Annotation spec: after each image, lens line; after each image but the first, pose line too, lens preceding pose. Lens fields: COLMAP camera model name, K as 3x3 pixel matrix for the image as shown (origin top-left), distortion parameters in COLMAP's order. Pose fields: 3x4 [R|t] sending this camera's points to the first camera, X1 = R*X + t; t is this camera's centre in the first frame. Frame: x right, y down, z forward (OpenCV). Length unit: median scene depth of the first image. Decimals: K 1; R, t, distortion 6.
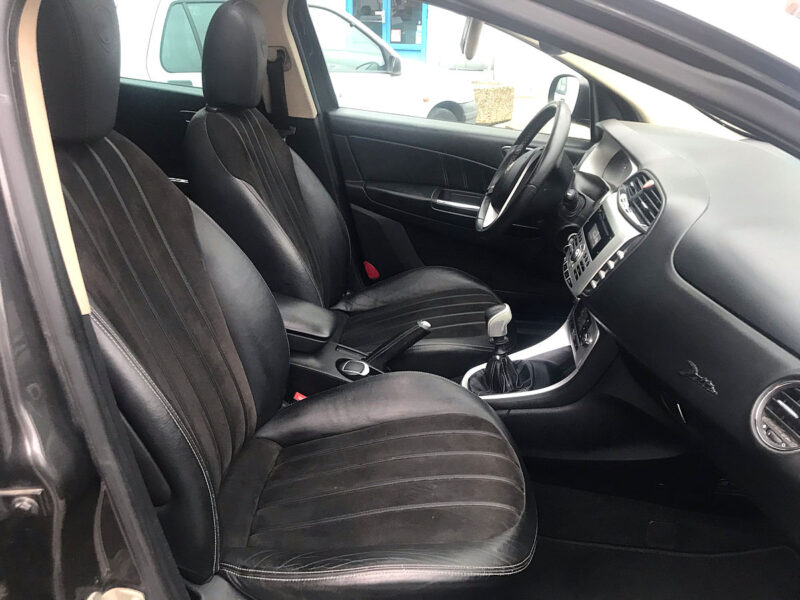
lens RADIAL K [[652.0, 0, 399.3], [0, 652.0, 296.7], [0, 0, 1]] dist [0.029119, -0.017337]
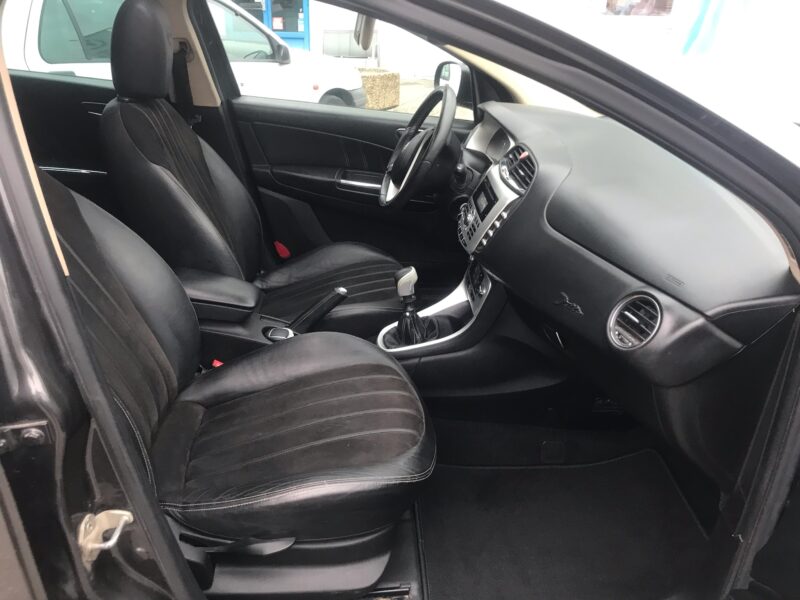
lens RADIAL K [[652.0, 0, 397.9], [0, 652.0, 301.9], [0, 0, 1]] dist [0.029119, -0.017337]
pose [[0.985898, -0.069833, 0.152080, -0.034736], [0.066141, 0.997383, 0.029208, 0.035654], [-0.153721, -0.018737, 0.987937, -0.112860]]
